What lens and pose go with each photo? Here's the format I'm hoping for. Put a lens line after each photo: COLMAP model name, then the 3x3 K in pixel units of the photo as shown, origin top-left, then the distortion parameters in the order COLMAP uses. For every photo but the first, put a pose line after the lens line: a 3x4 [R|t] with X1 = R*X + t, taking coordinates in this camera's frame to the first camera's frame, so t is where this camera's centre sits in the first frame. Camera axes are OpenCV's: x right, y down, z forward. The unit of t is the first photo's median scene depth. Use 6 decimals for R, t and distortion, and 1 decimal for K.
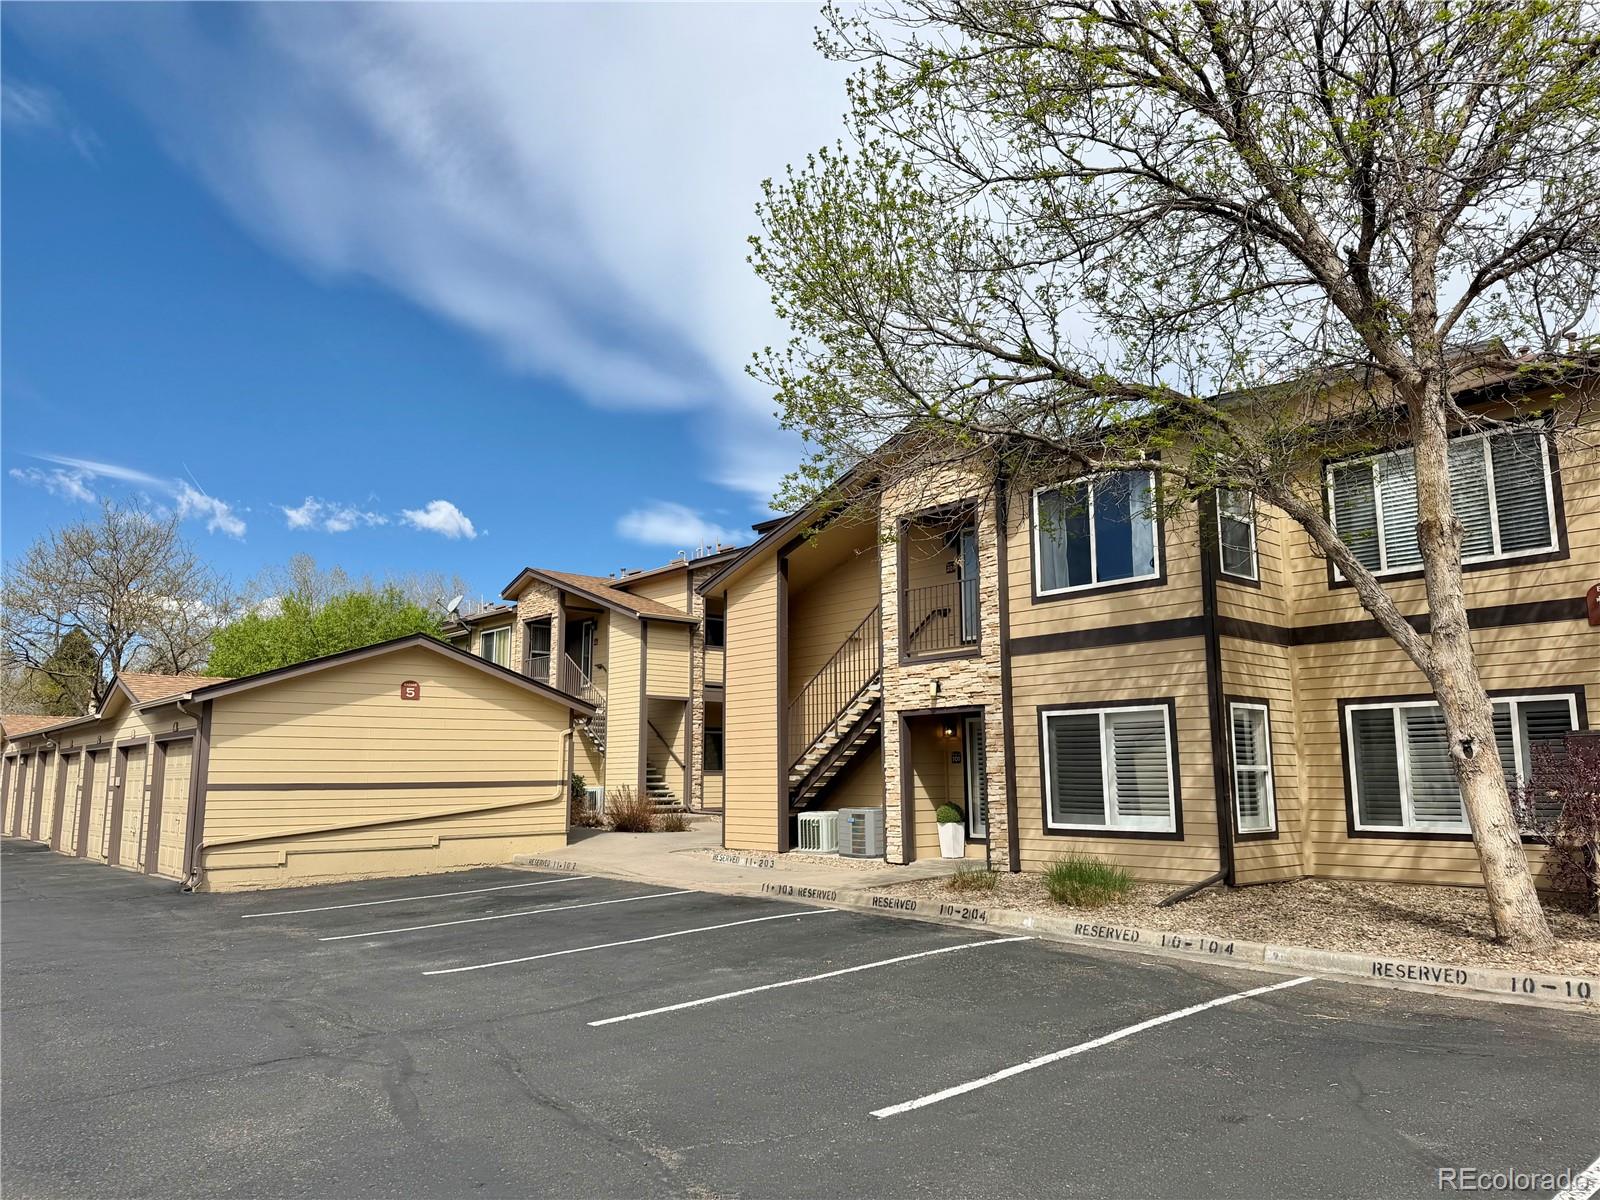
lens RADIAL K [[1090.3, 0, 801.8], [0, 1090.3, 606.3], [0, 0, 1]] dist [0.036253, -0.021003]
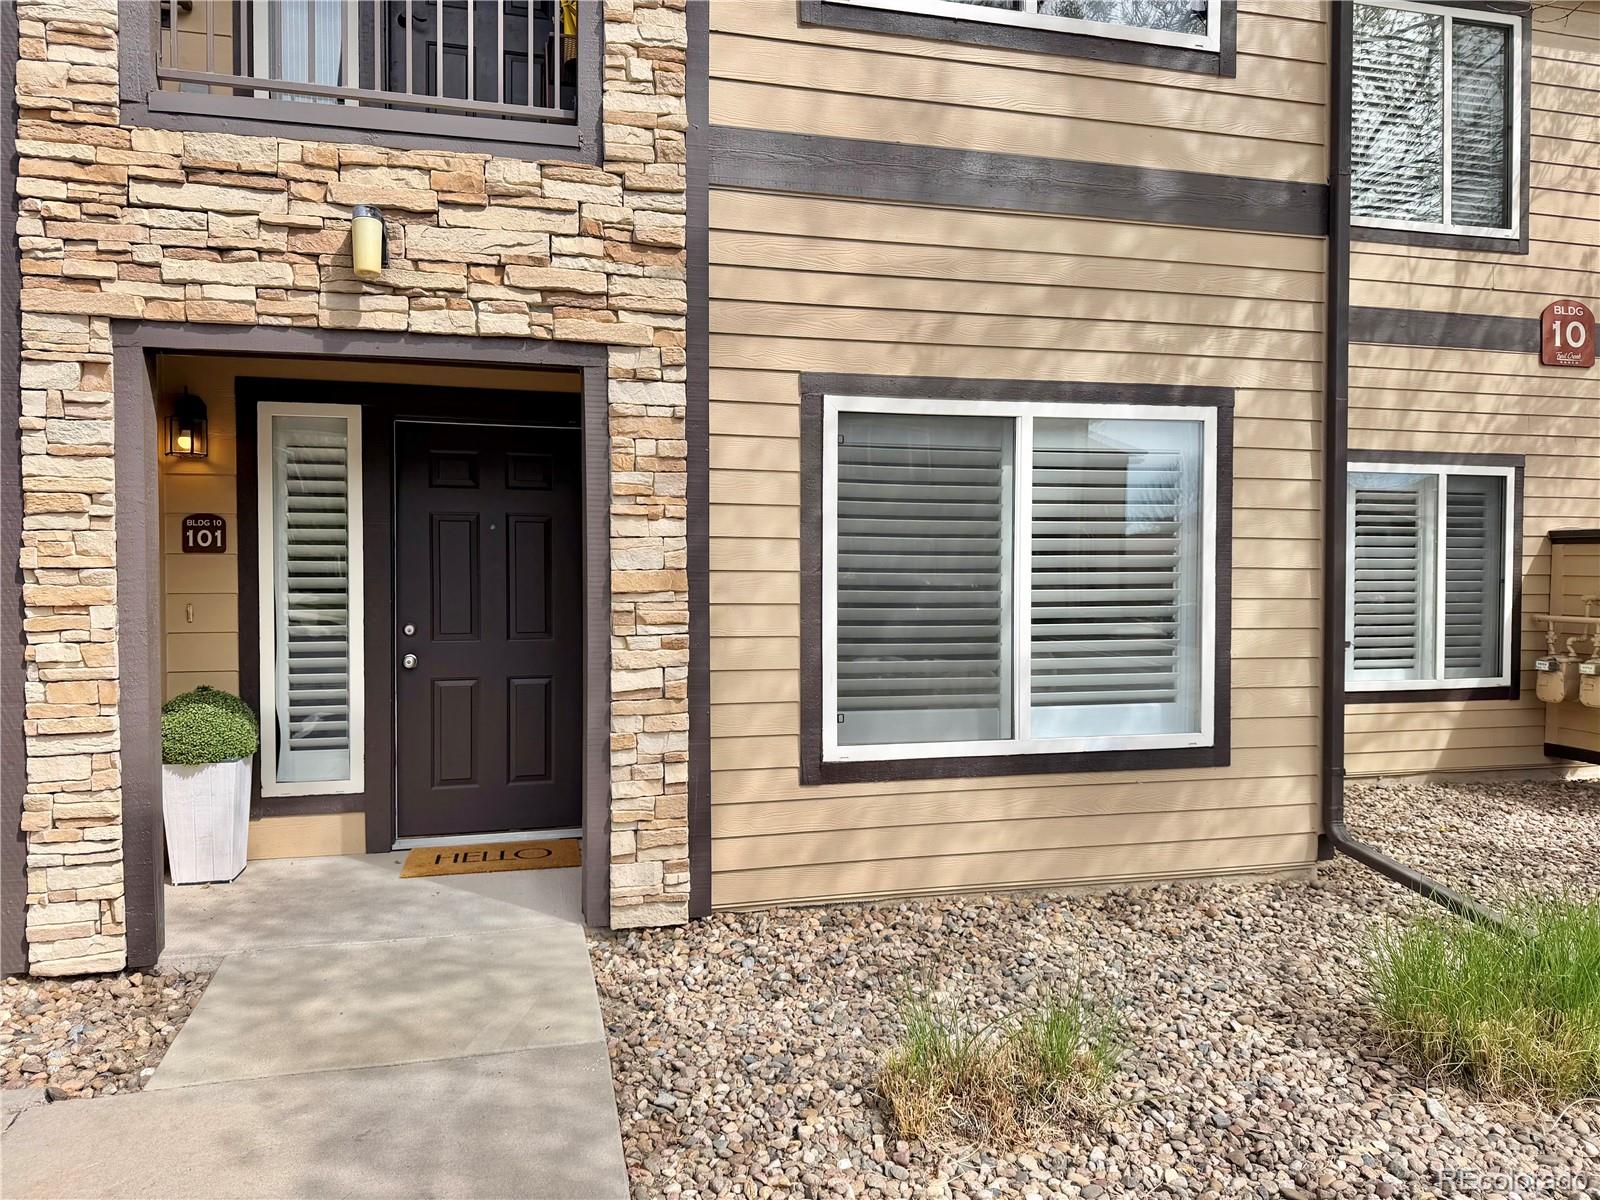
lens RADIAL K [[1090.3, 0, 798.3], [0, 1090.3, 613.8], [0, 0, 1]] dist [0.036253, -0.021003]
pose [[0.468053, -0.021231, 0.883445, -0.056141], [-0.136164, 0.986040, 0.095837, 0.132529], [-0.873147, -0.165150, 0.458628, 0.880020]]
